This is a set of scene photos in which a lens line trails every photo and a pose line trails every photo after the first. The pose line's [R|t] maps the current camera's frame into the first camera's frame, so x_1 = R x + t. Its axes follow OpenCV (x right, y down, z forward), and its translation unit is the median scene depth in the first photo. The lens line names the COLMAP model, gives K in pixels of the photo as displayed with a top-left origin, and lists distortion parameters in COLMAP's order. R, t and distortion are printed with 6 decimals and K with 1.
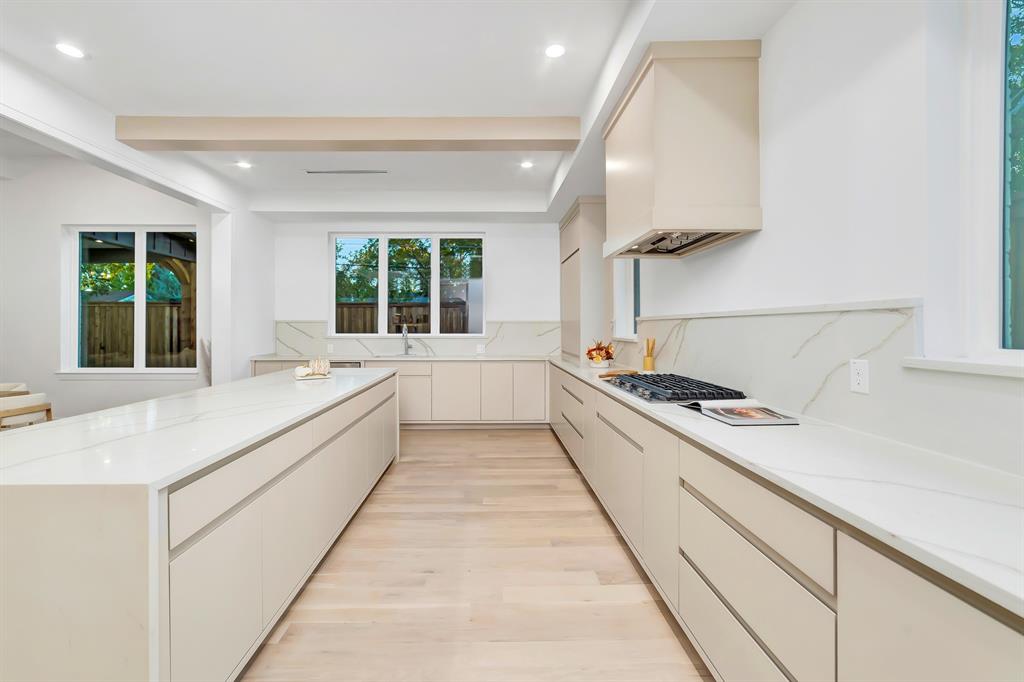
lens RADIAL K [[429.8, 0, 496.3], [0, 429.8, 328.5], [0, 0, 1]] dist [-0.022244, 0.006969]
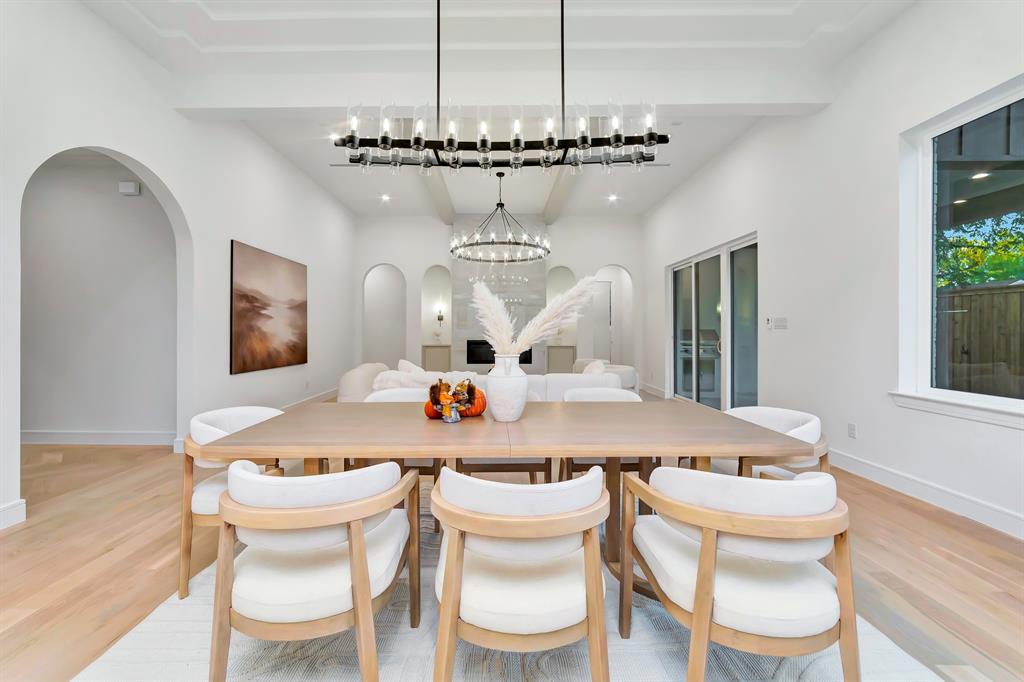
lens RADIAL K [[421.5, 0, 505.5], [0, 421.5, 331.0], [0, 0, 1]] dist [0.000847, 0.000443]
pose [[0.000600, 0.002082, -0.999998, -0.486699], [-0.003354, 0.999992, 0.002080, 0.023409], [0.999994, 0.003353, 0.000607, 0.494437]]
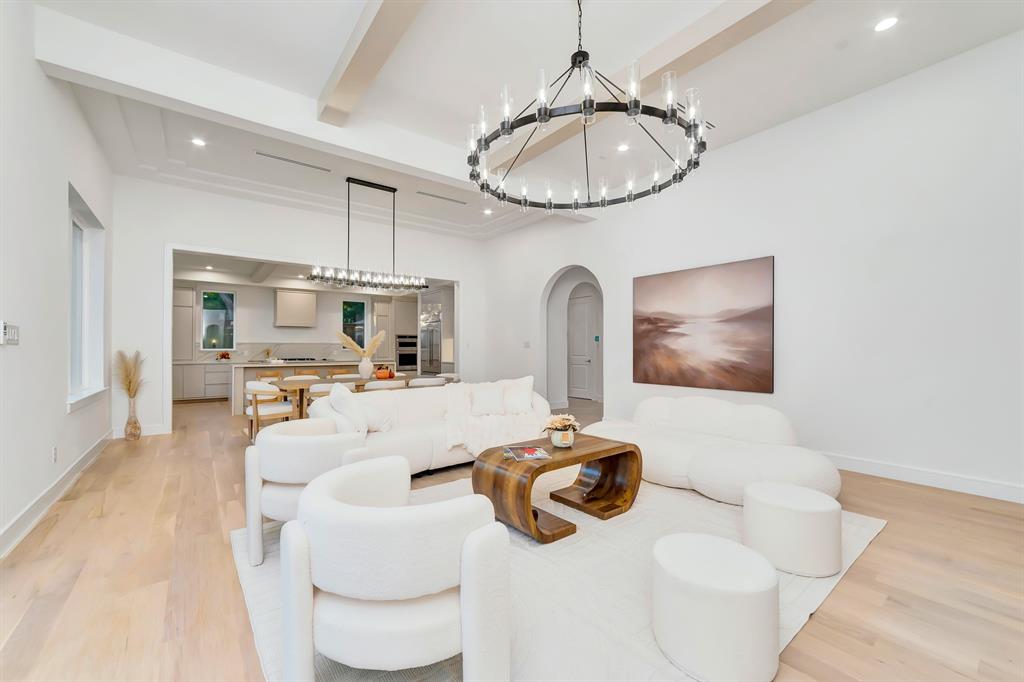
lens RADIAL K [[431.2, 0, 512.0], [0, 431.2, 341.0], [0, 0, 1]] dist [0.001038, 0.000020]
pose [[-0.578503, 0.022700, 0.815365, -2.137985], [0.005044, 0.999693, -0.024253, 0.032722], [-0.815665, -0.009917, -0.578440, 0.869955]]
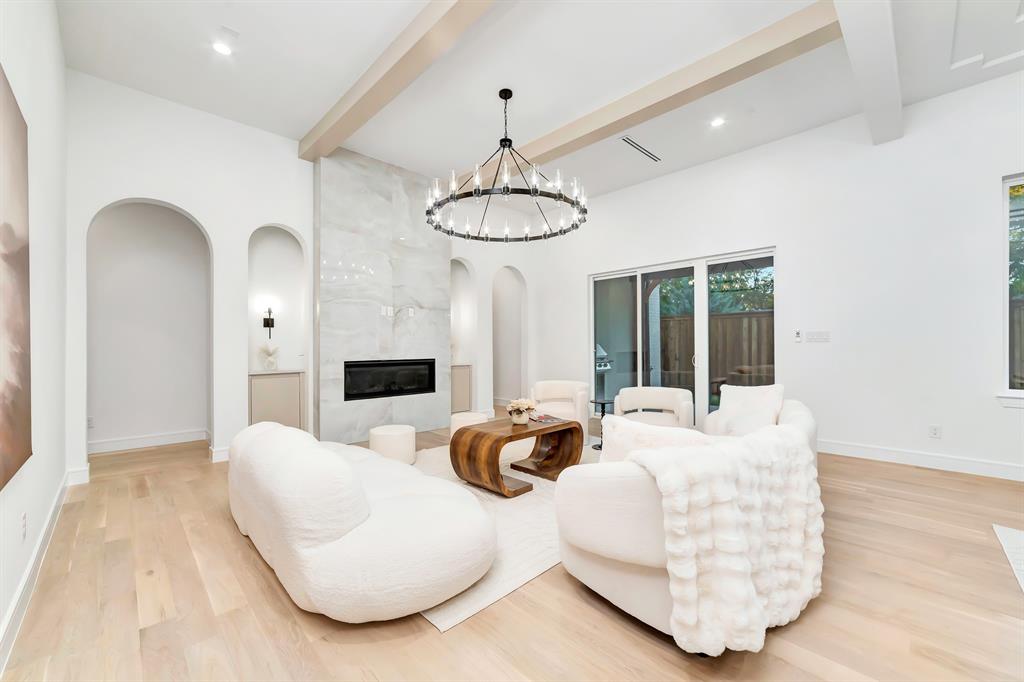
lens RADIAL K [[406.9, 0, 508.0], [0, 406.9, 350.5], [0, 0, 1]] dist [-0.001360, 0.000117]
pose [[0.680717, 0.008544, -0.732496, -1.164035], [0.001076, 0.999919, 0.012664, 0.025705], [0.732546, -0.009408, 0.680653, -0.024123]]
